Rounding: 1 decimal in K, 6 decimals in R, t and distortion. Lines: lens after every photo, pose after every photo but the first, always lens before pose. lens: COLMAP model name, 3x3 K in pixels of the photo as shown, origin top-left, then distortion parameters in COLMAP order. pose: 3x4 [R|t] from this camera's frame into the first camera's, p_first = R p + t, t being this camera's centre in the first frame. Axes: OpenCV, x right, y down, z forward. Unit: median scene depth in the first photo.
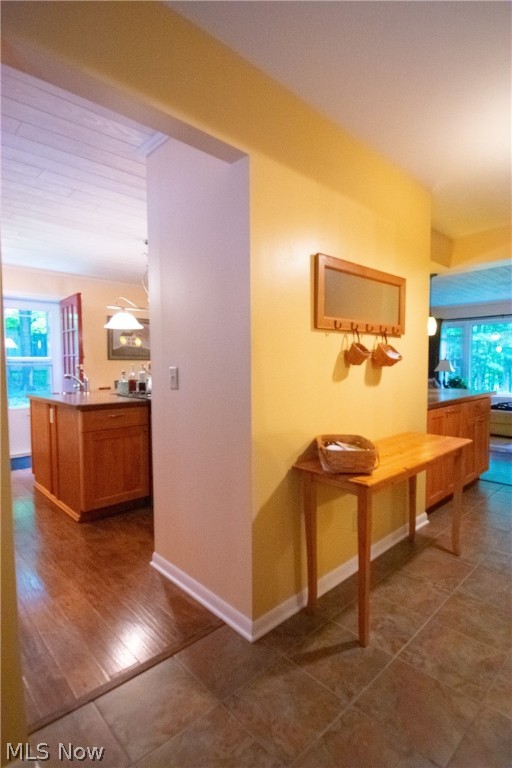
lens RADIAL K [[387.1, 0, 255.8], [0, 387.1, 385.7], [0, 0, 1]] dist [-0.004216, -0.003186]
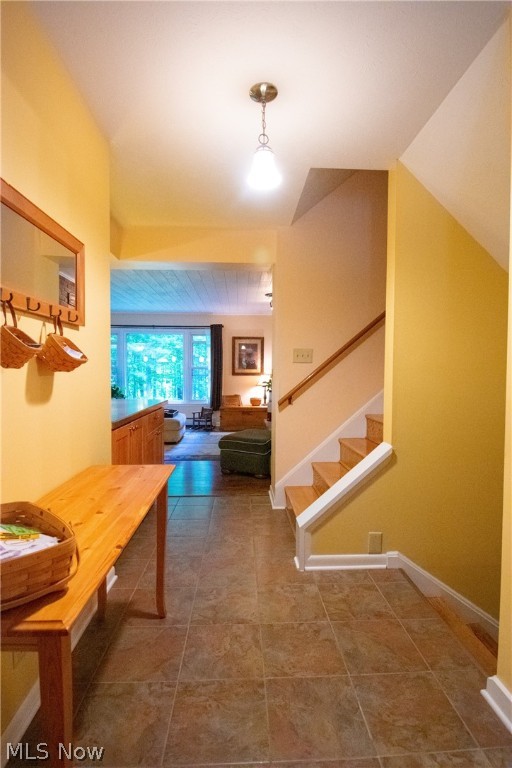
lens RADIAL K [[387.1, 0, 257.7], [0, 387.1, 388.9], [0, 0, 1]] dist [-0.004216, -0.003186]
pose [[0.646561, -0.018469, 0.762639, 0.063560], [0.028503, 0.999594, 0.000043, -0.012935], [-0.762330, 0.021709, 0.646825, 0.353805]]
